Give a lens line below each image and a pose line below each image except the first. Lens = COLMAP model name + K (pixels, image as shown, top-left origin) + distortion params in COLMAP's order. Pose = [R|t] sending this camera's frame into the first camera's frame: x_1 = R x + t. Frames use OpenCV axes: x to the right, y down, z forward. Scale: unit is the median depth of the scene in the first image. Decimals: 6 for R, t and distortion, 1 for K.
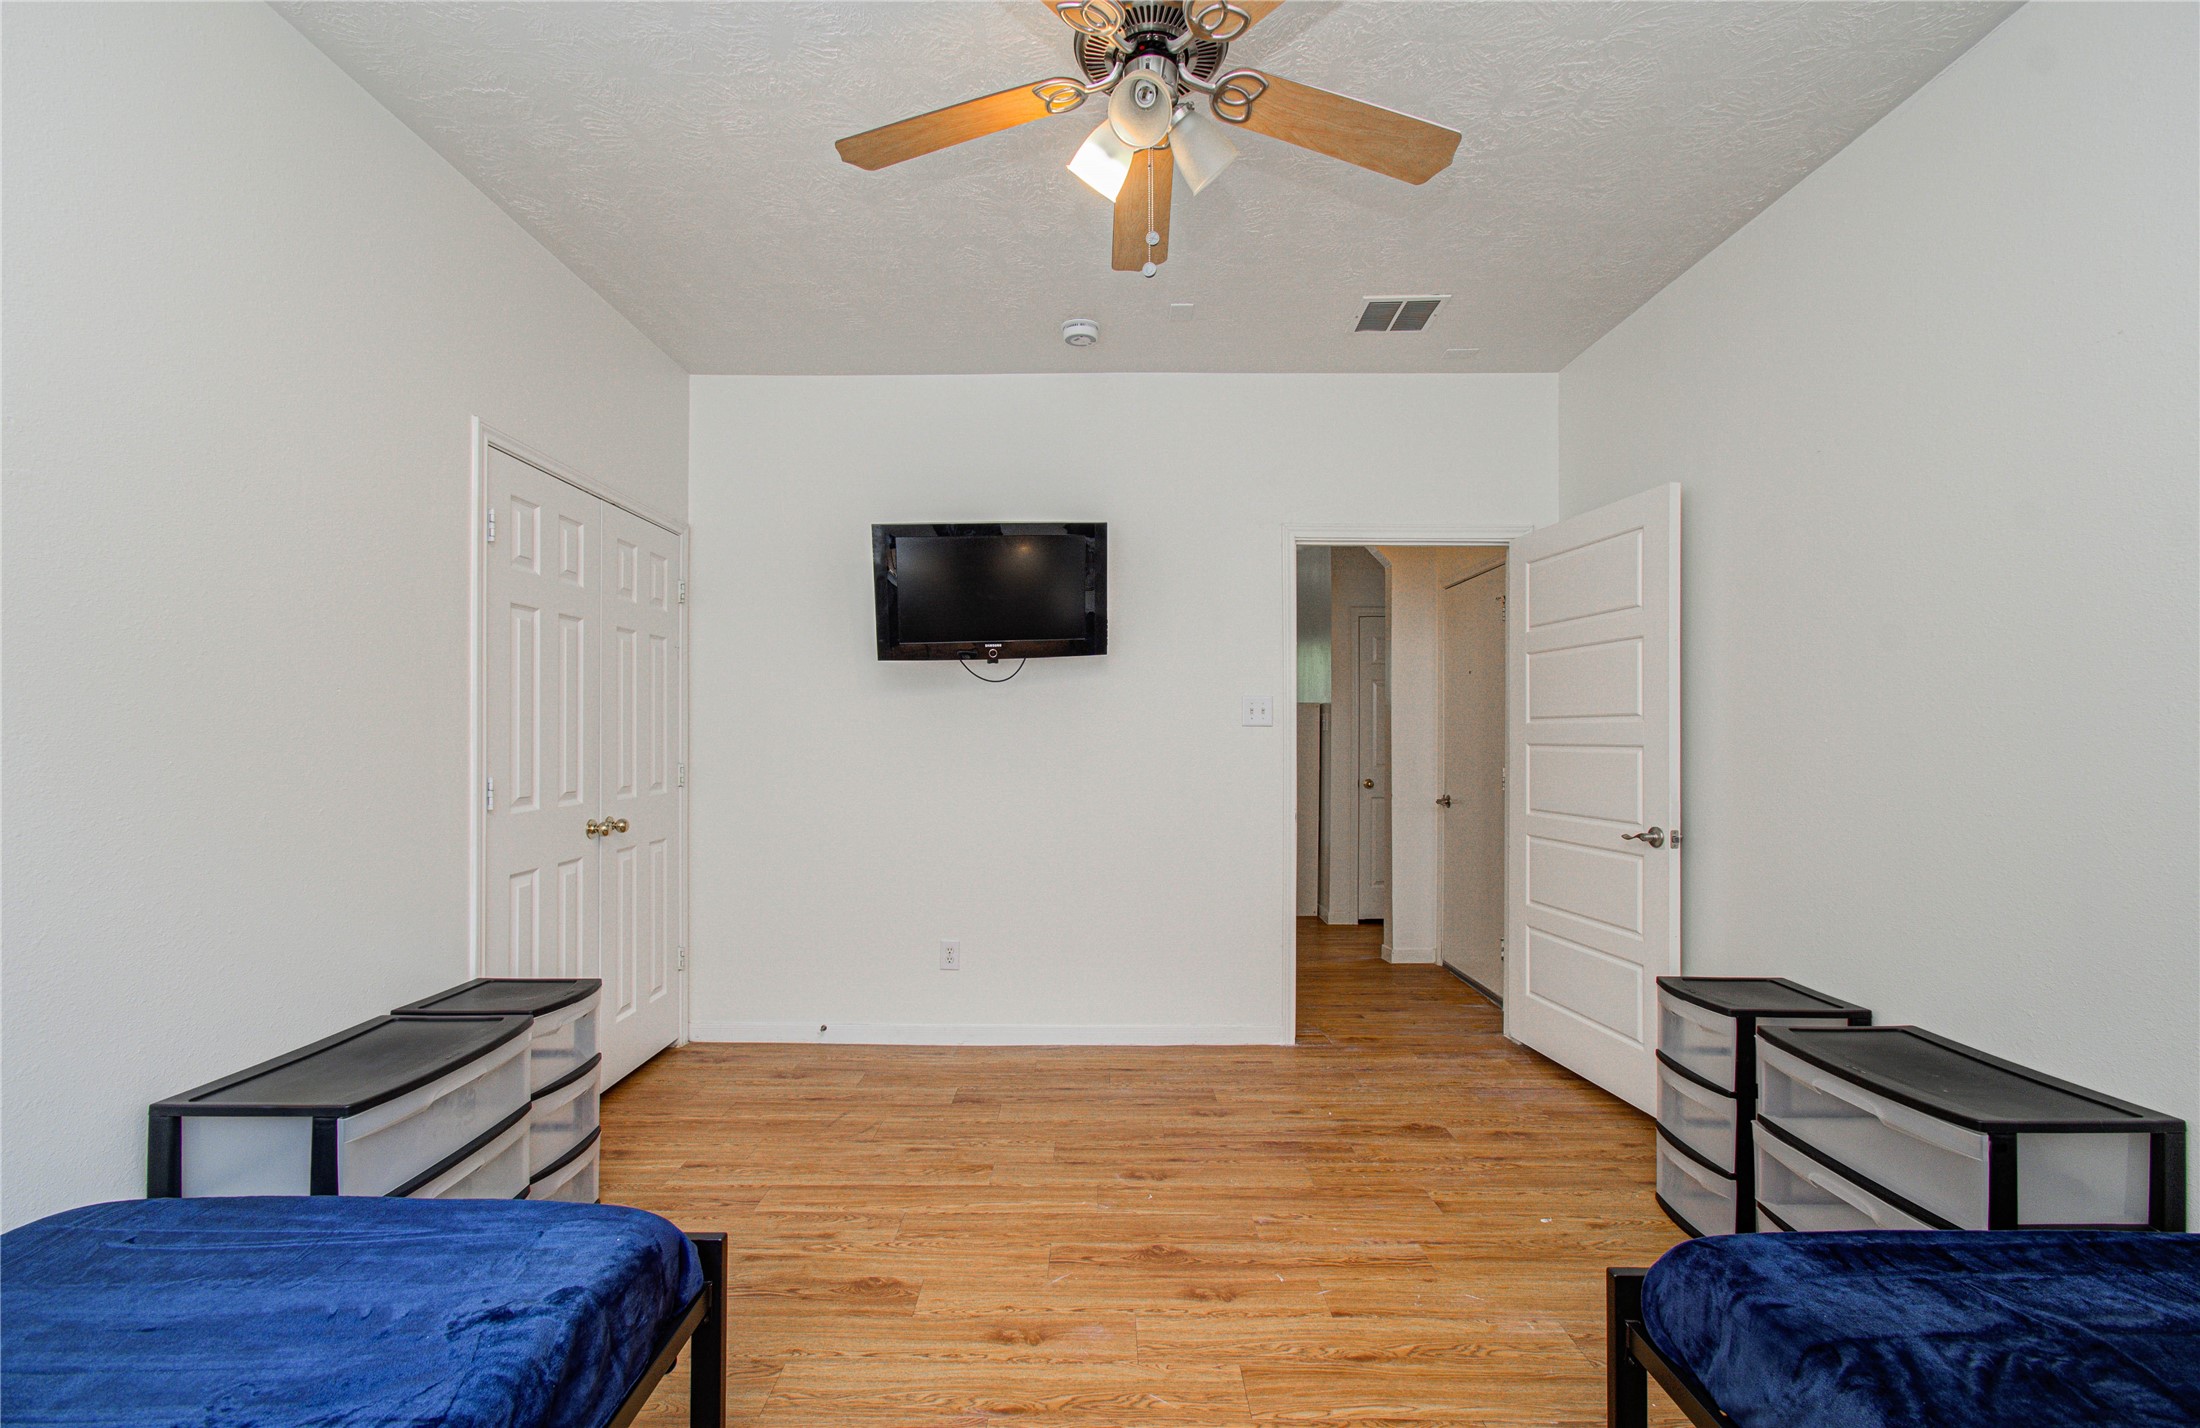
lens RADIAL K [[947.9, 0, 1089.8], [0, 947.9, 725.0], [0, 0, 1]] dist [-0.011150, 0.006838]
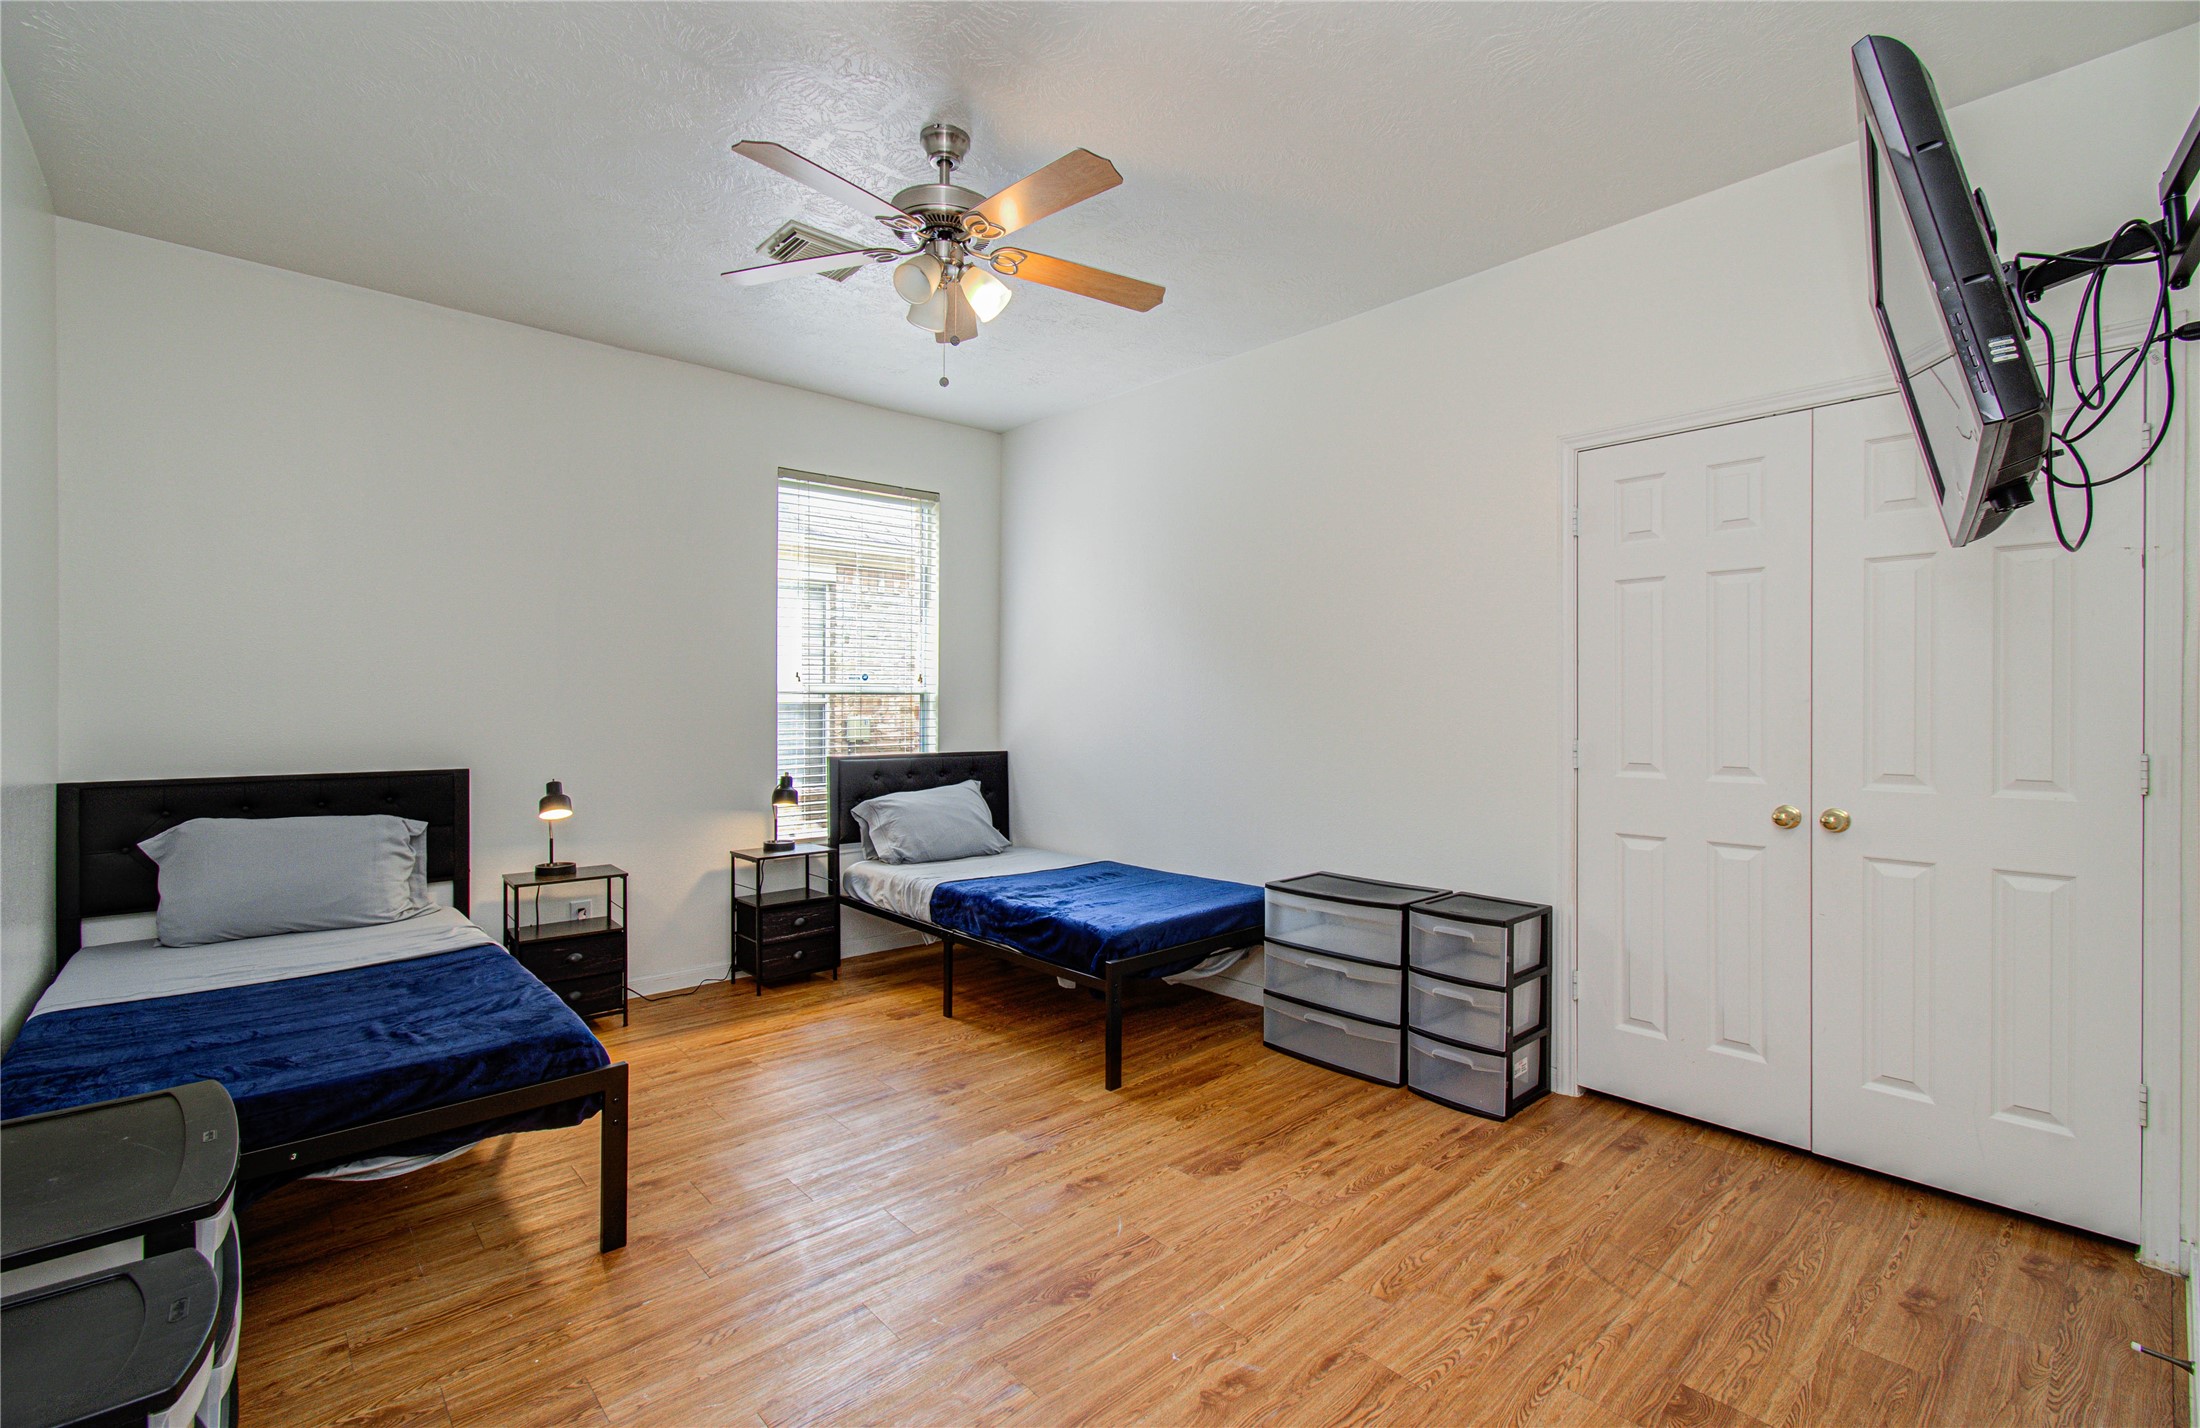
lens RADIAL K [[947.9, 0, 1095.1], [0, 947.9, 713.2], [0, 0, 1]] dist [-0.011150, 0.006838]
pose [[-0.734858, 0.001776, -0.678219, 0.562776], [0.005814, 0.999976, -0.003680, 0.026159], [0.678197, -0.006647, -0.734850, 1.435577]]
